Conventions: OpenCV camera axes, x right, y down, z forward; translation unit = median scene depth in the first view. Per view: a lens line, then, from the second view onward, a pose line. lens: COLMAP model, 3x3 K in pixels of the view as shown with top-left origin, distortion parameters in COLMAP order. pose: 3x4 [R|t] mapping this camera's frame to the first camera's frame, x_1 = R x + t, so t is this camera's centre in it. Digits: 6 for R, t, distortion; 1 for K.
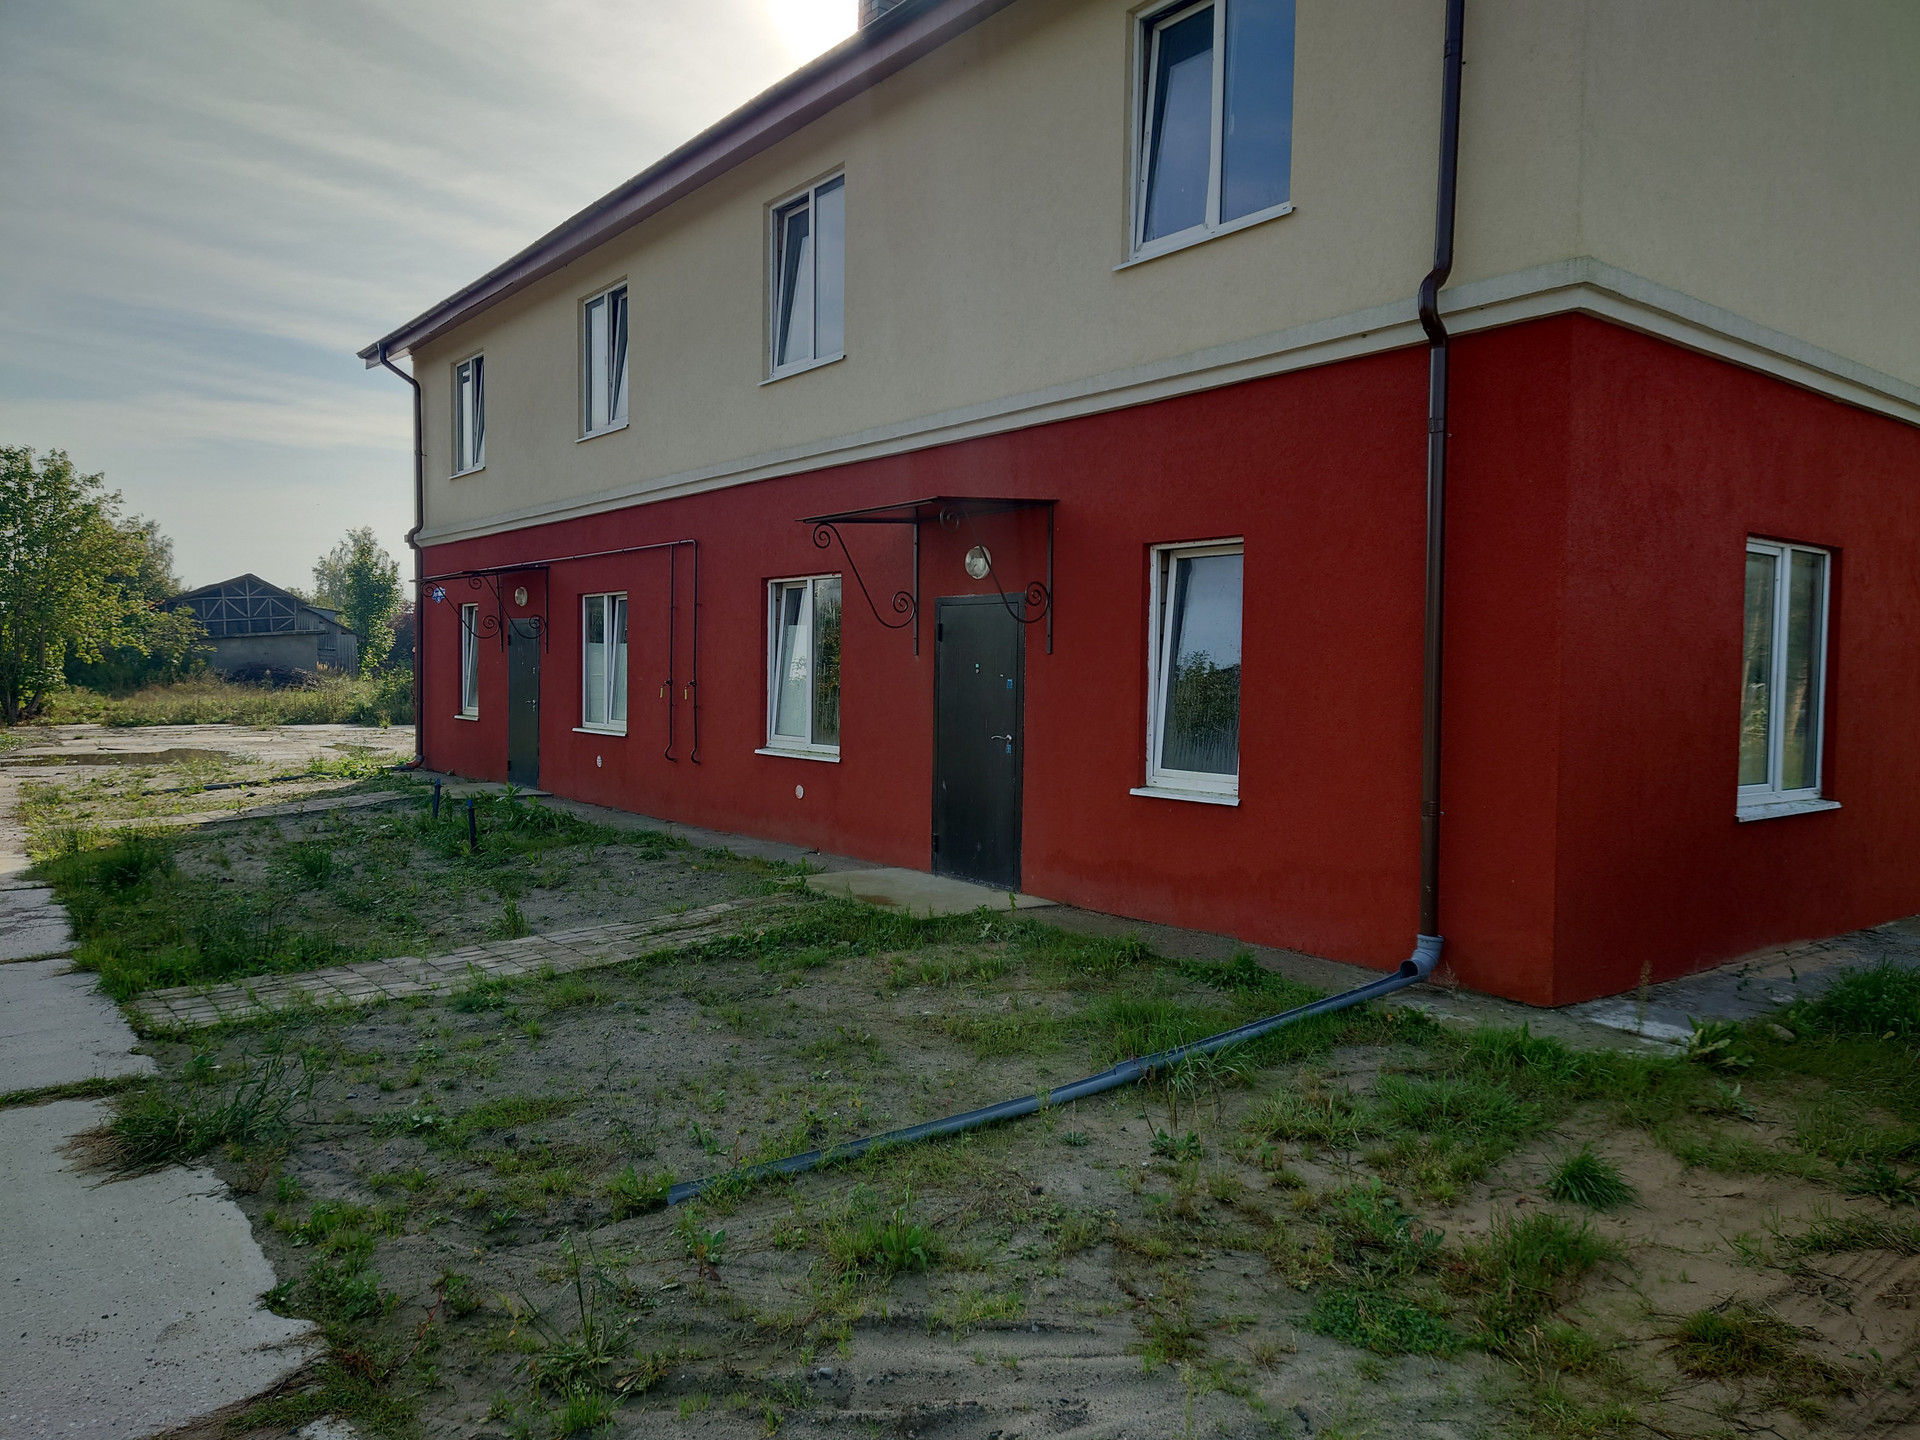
lens RADIAL K [[1354.4, 0, 976.3], [0, 1354.4, 732.0], [0, 0, 1]] dist [0.087540, -0.099344]
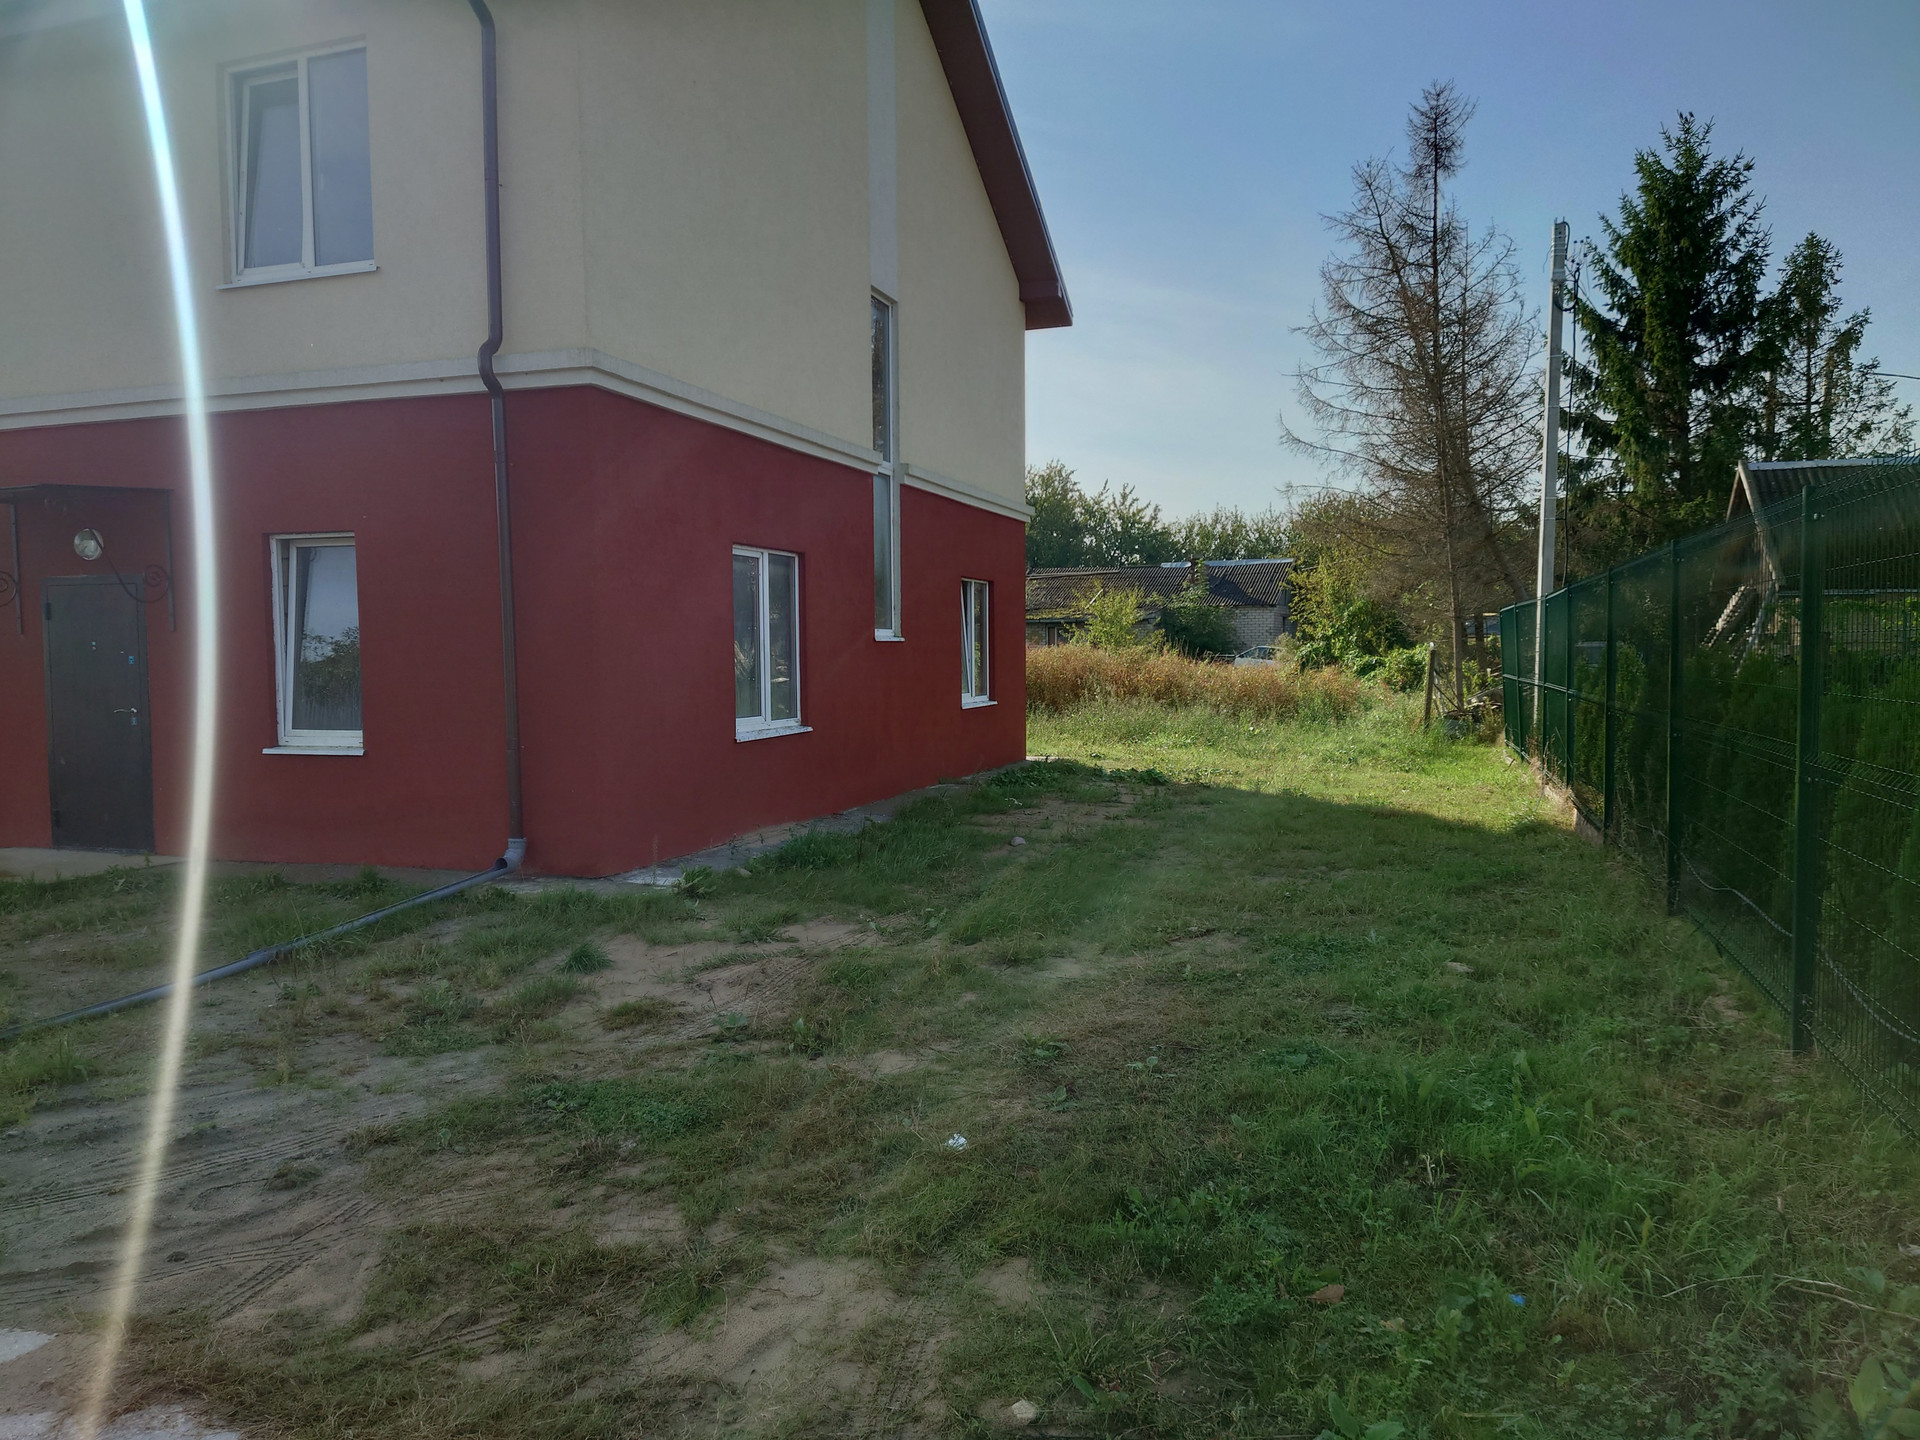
lens RADIAL K [[1354.4, 0, 976.3], [0, 1354.4, 732.0], [0, 0, 1]] dist [0.087540, -0.099344]
pose [[0.839788, -0.053439, 0.540278, -0.008762], [0.043484, 0.998567, 0.031179, 0.020566], [-0.541170, -0.002690, 0.840909, -0.347301]]
